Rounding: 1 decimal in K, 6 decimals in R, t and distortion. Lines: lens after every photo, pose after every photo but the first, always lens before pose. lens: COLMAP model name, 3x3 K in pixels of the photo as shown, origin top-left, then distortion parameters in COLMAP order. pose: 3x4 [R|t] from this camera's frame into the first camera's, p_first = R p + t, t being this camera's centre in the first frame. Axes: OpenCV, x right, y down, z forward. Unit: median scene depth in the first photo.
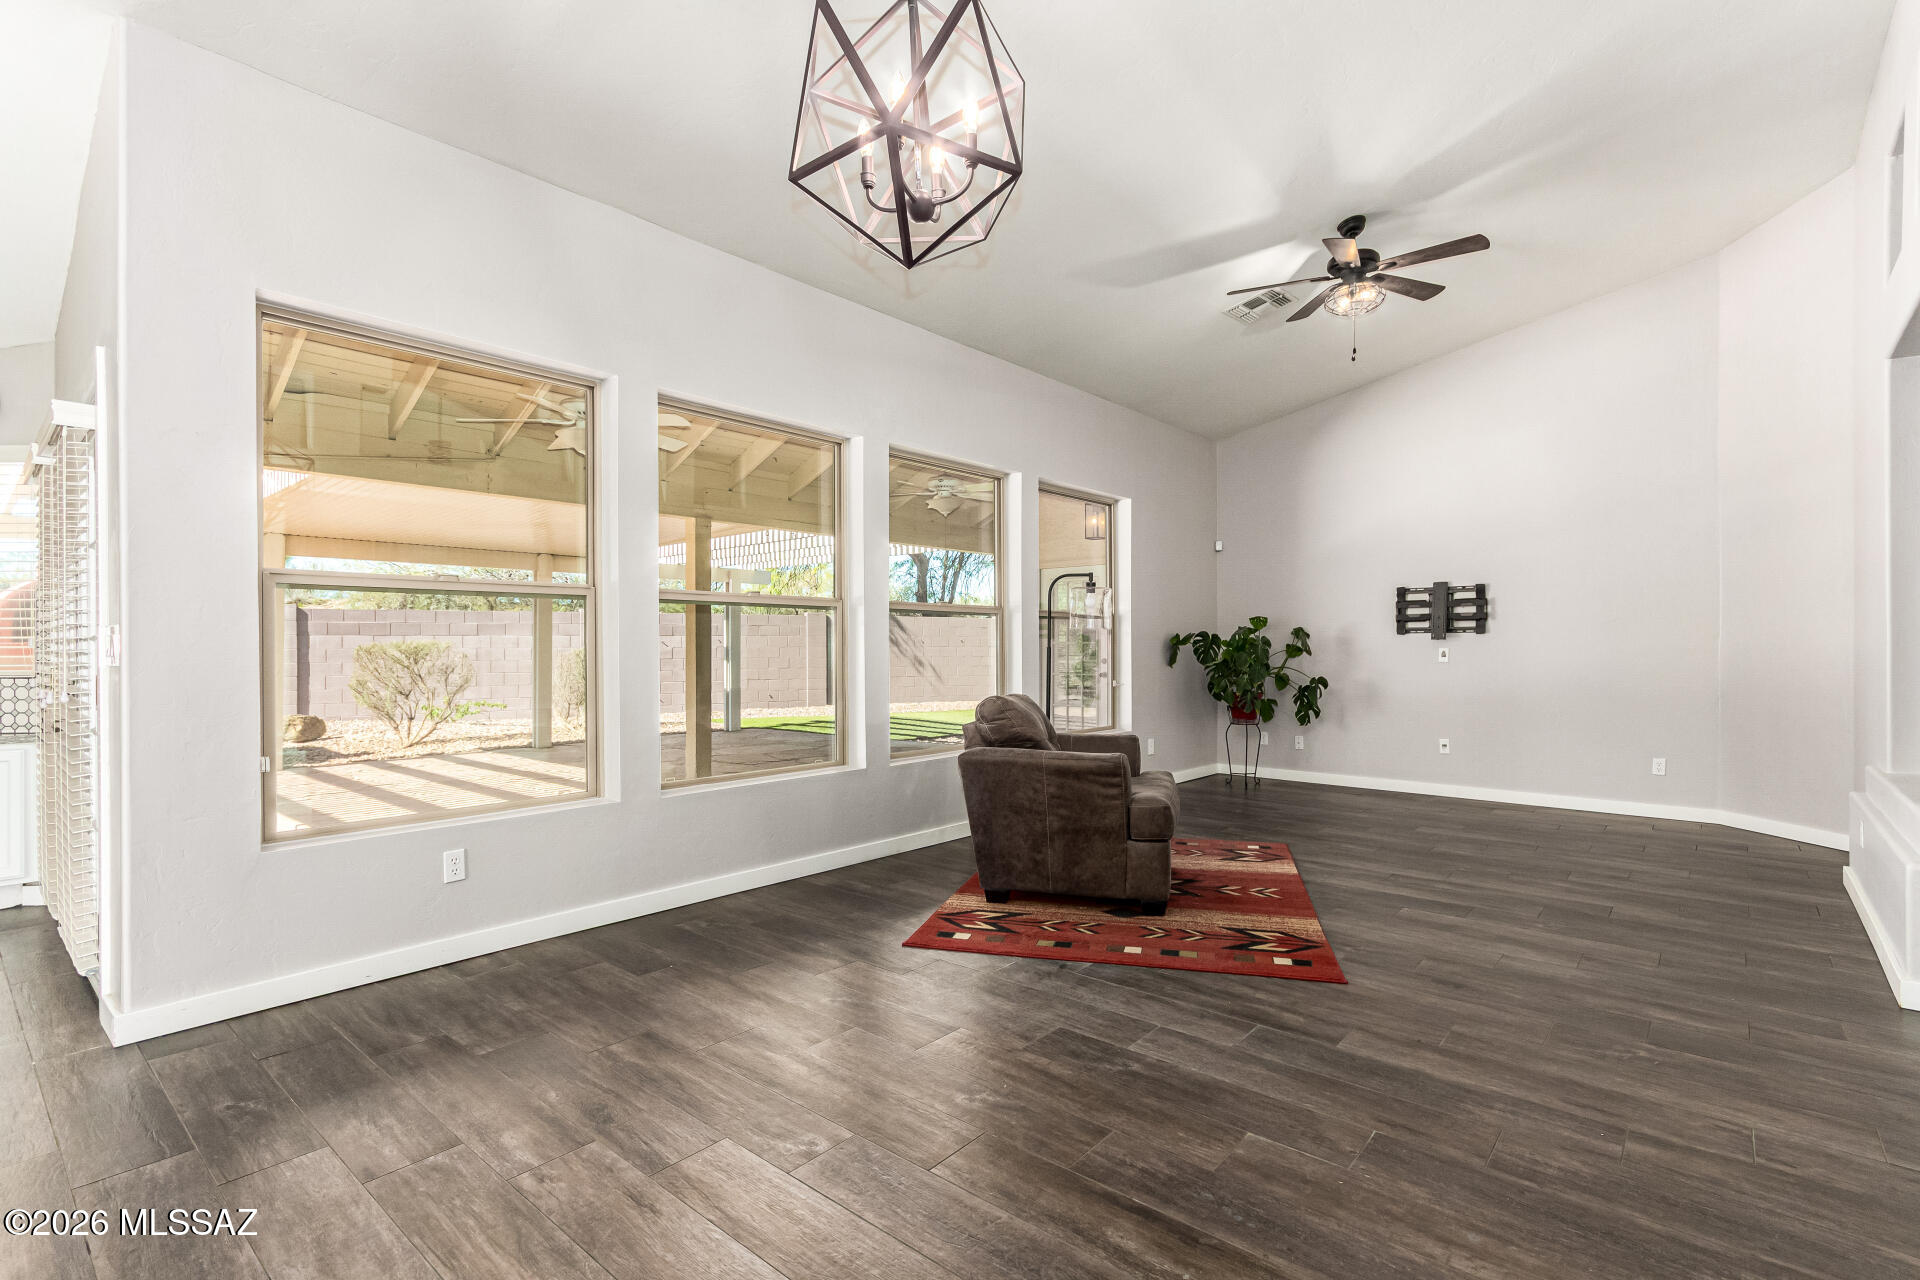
lens RADIAL K [[892.7, 0, 959.5], [0, 892.7, 645.1], [0, 0, 1]] dist [0.008013, 0.000597]
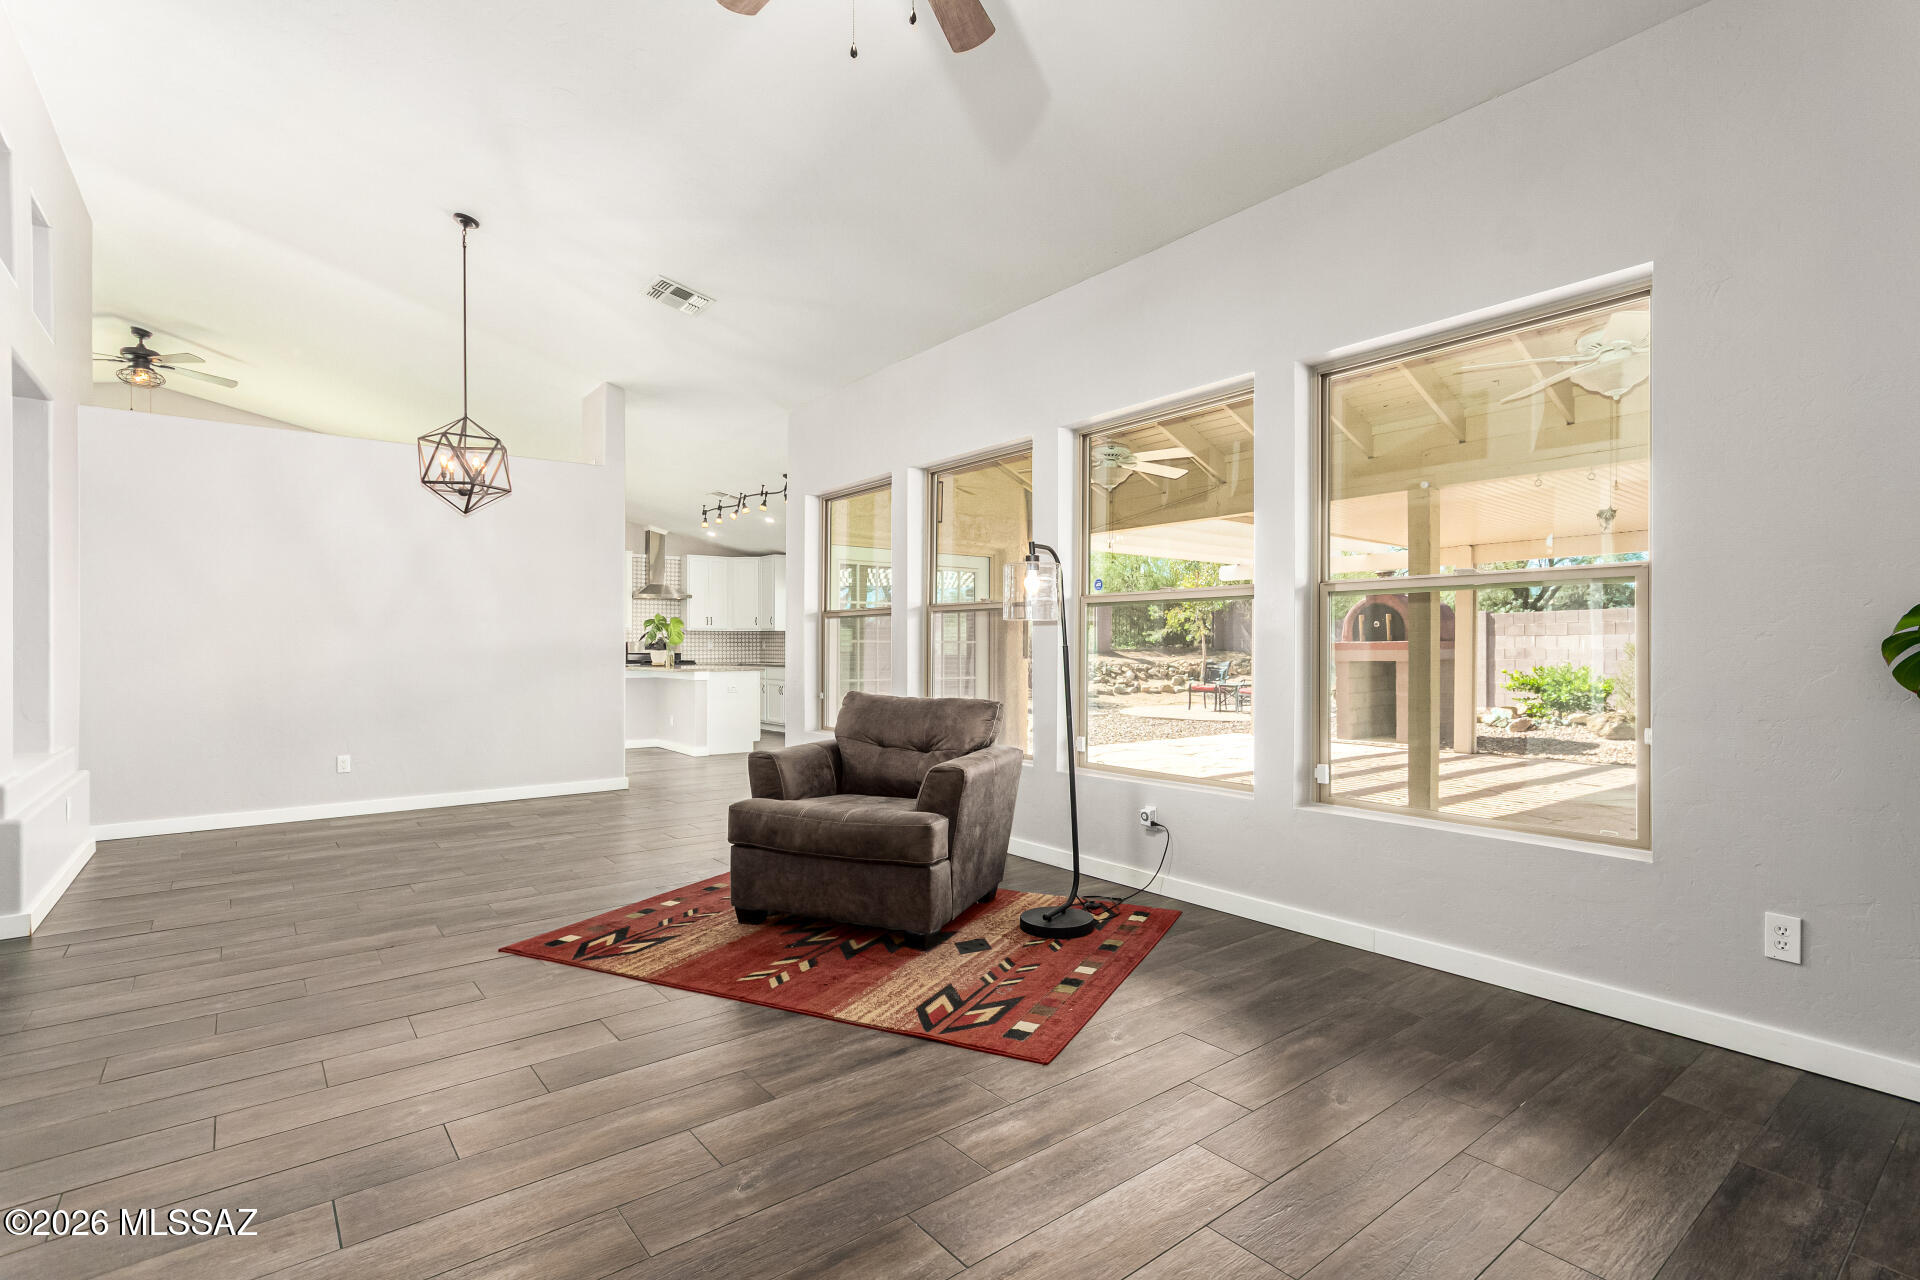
lens RADIAL K [[892.7, 0, 971.4], [0, 892.7, 644.0], [0, 0, 1]] dist [0.008013, 0.000597]
pose [[-0.173410, -0.000065, -0.984850, 1.236031], [-0.000319, 1.000000, -0.000009, 0.001572], [0.984850, 0.000312, -0.173410, 1.539093]]
